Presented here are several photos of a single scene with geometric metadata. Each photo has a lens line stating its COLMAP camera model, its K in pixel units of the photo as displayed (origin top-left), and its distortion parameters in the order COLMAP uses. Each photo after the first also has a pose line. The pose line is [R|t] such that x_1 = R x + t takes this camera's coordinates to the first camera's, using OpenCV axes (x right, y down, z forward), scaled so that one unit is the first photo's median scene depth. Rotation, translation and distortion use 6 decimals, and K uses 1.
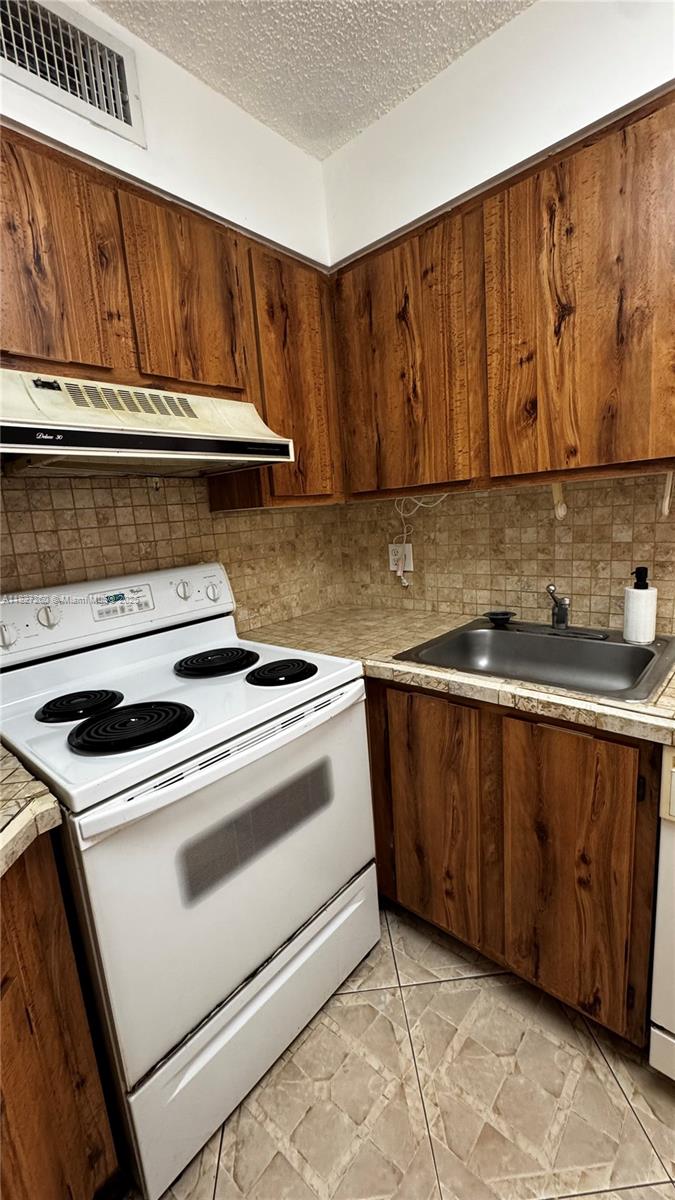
lens RADIAL K [[480.2, 0, 337.8], [0, 480.2, 601.3], [0, 0, 1]] dist [-0.006282, 0.001099]
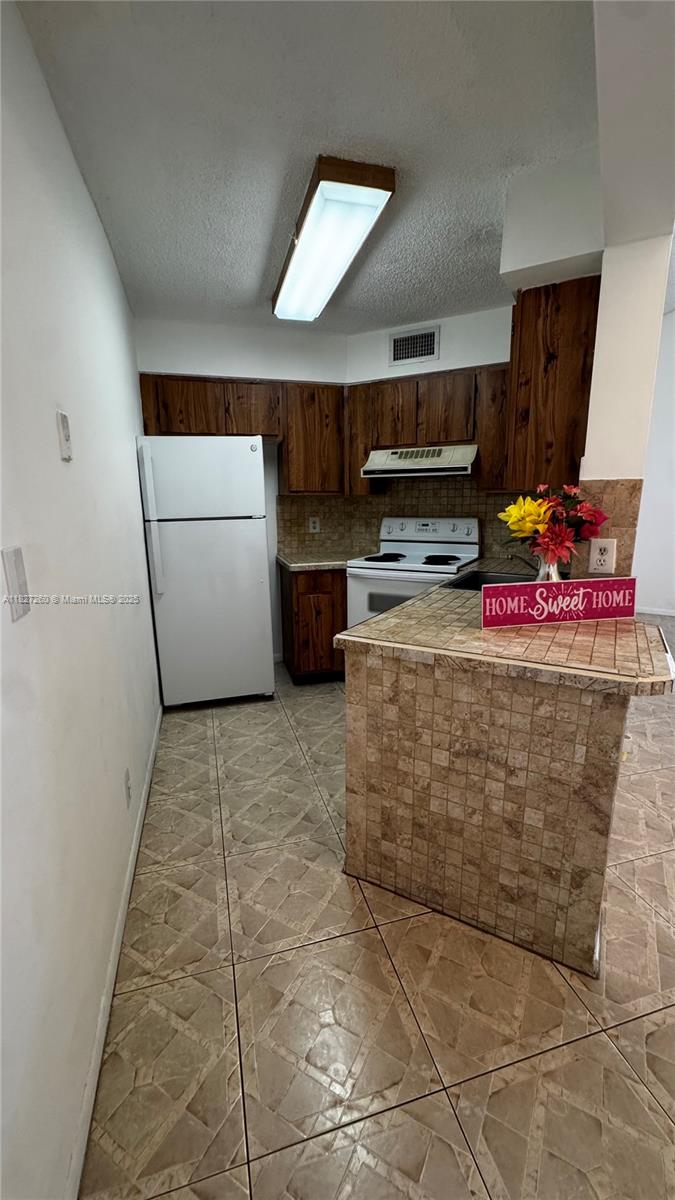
lens RADIAL K [[480.2, 0, 333.3], [0, 480.2, 599.8], [0, 0, 1]] dist [-0.006282, 0.001099]
pose [[0.204355, 0.274914, -0.939501, 2.020884], [-0.185138, 0.953287, 0.238678, -0.151521], [0.961230, 0.125163, 0.245706, -0.065171]]
